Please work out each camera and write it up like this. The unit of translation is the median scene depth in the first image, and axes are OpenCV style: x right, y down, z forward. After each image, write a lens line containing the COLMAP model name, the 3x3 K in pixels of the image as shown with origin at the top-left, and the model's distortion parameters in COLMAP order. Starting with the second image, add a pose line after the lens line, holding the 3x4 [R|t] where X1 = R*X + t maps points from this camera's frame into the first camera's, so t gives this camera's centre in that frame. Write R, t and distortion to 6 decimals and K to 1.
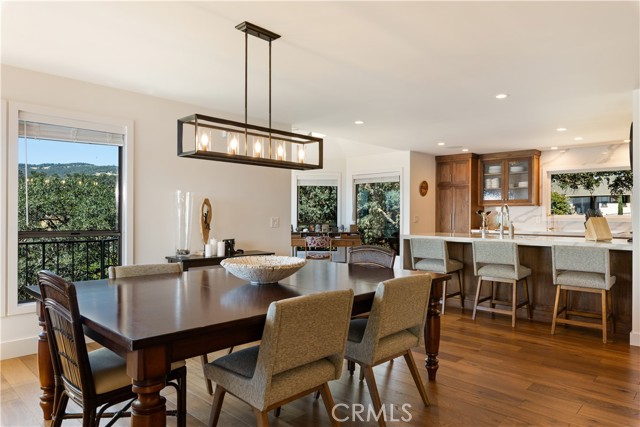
lens RADIAL K [[422.4, 0, 320.0], [0, 422.4, 213.5], [0, 0, 1]] dist [-0.003662, -0.000014]
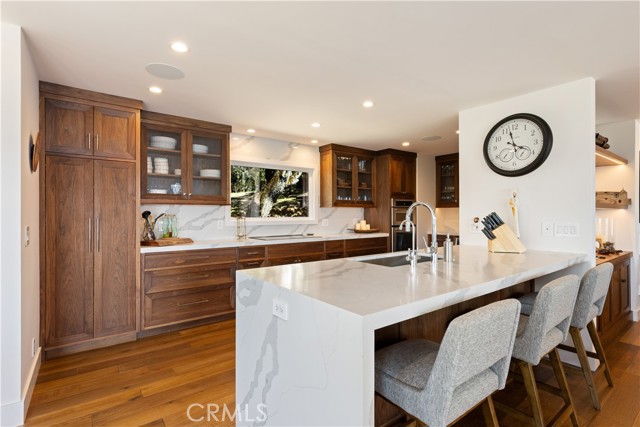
lens RADIAL K [[309.6, 0, 320.0], [0, 309.6, 213.5], [0, 0, 1]] dist [0.000372, 0.000032]
pose [[0.166729, -0.002076, 0.986001, 0.018351], [0.003568, 0.999993, 0.001502, -0.004230], [-0.985996, 0.003268, 0.166735, 0.710294]]
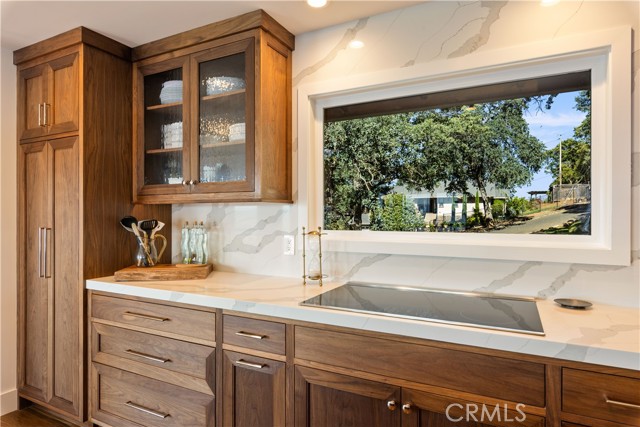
lens RADIAL K [[379.3, 0, 320.0], [0, 379.3, 213.5], [0, 0, 1]] dist [-0.000848, -0.000177]
pose [[0.959471, -0.003789, 0.281782, 0.439271], [0.003780, 0.999993, 0.000576, -0.009261], [-0.281782, 0.000513, 0.959478, 0.681775]]
